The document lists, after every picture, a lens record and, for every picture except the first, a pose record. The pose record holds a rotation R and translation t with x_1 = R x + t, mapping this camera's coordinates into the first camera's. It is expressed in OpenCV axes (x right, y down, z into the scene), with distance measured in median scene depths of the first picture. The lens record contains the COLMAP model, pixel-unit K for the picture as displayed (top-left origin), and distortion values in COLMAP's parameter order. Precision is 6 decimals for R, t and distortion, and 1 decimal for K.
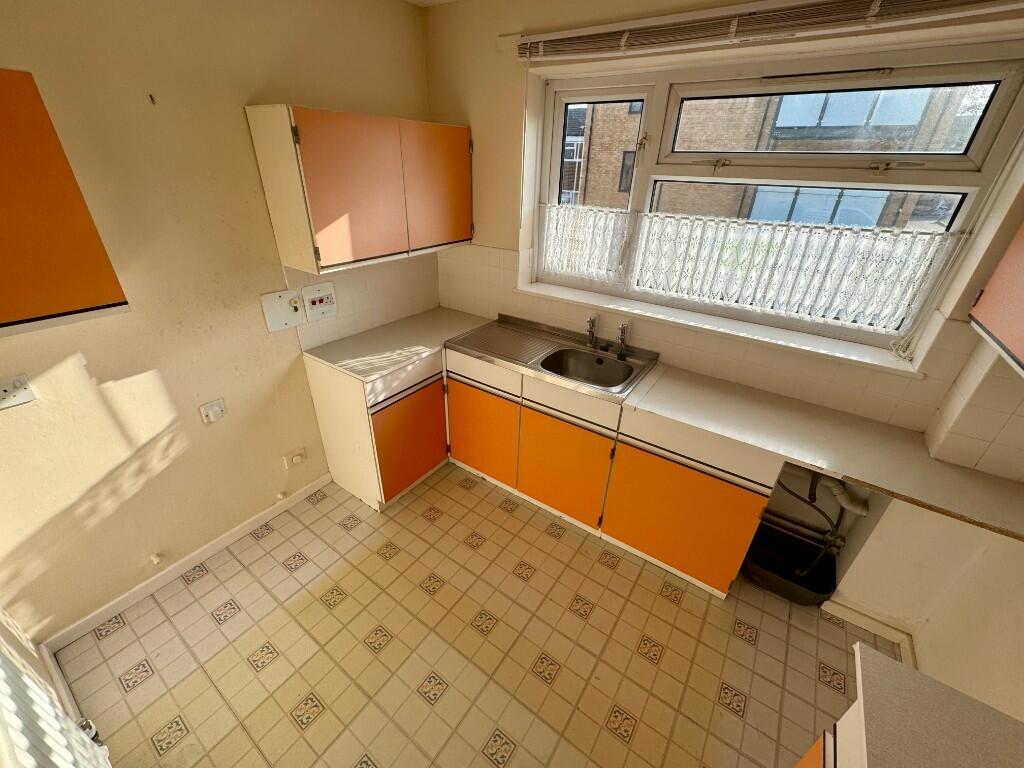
lens RADIAL K [[408.1, 0, 513.5], [0, 408.1, 383.7], [0, 0, 1]] dist [-0.002791, -0.000898]
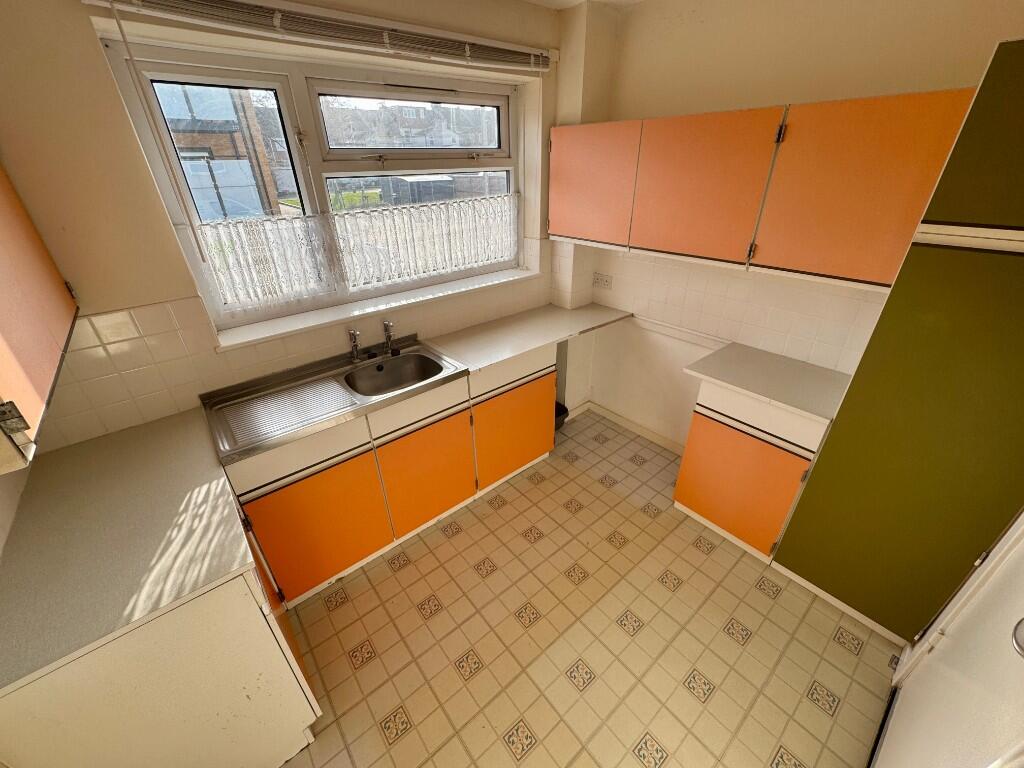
lens RADIAL K [[408.1, 0, 515.6], [0, 408.1, 384.1], [0, 0, 1]] dist [-0.002791, -0.000898]
pose [[0.260420, -0.488699, 0.832679, -0.565608], [0.477809, 0.814656, 0.328687, -0.203086], [-0.838976, 0.312265, 0.445657, 0.344730]]
